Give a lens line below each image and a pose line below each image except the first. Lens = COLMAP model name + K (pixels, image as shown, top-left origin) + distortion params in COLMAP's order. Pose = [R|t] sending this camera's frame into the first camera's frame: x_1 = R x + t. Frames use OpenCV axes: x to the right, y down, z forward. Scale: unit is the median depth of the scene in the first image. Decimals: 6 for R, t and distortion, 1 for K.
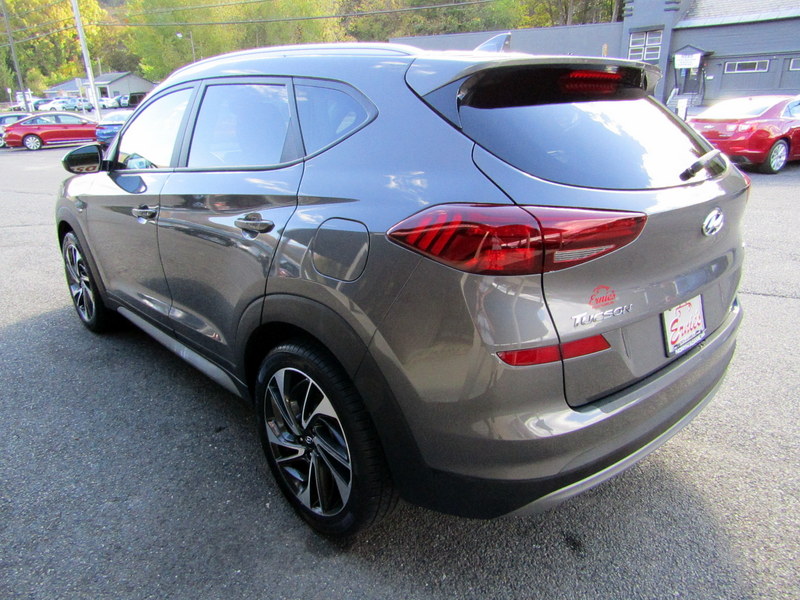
lens RADIAL K [[569.9, 0, 396.3], [0, 569.9, 297.0], [0, 0, 1]] dist [0.008414, -0.003889]
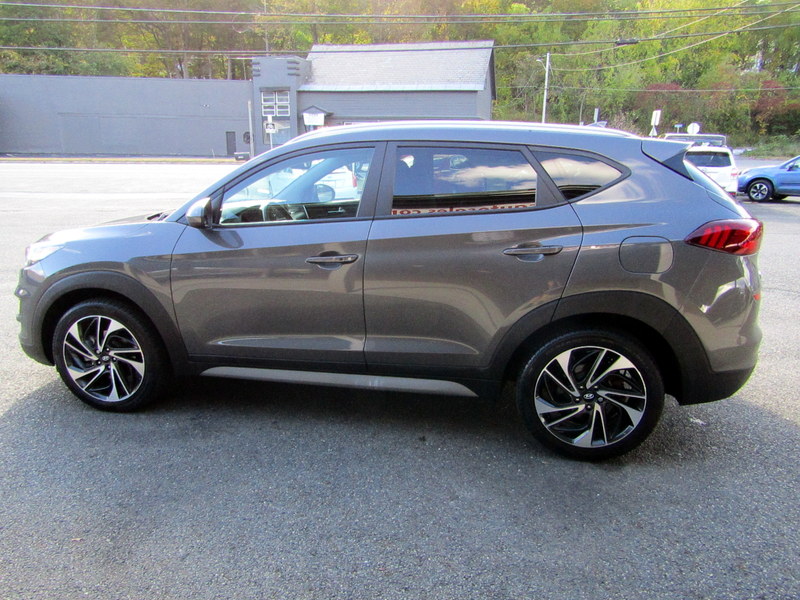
lens RADIAL K [[569.9, 0, 398.8], [0, 569.9, 296.9], [0, 0, 1]] dist [0.008414, -0.003889]
pose [[0.804741, -0.131406, 0.578899, -1.366582], [0.176683, 0.984016, -0.022248, -0.046618], [-0.566723, 0.120186, 0.815095, 0.081953]]
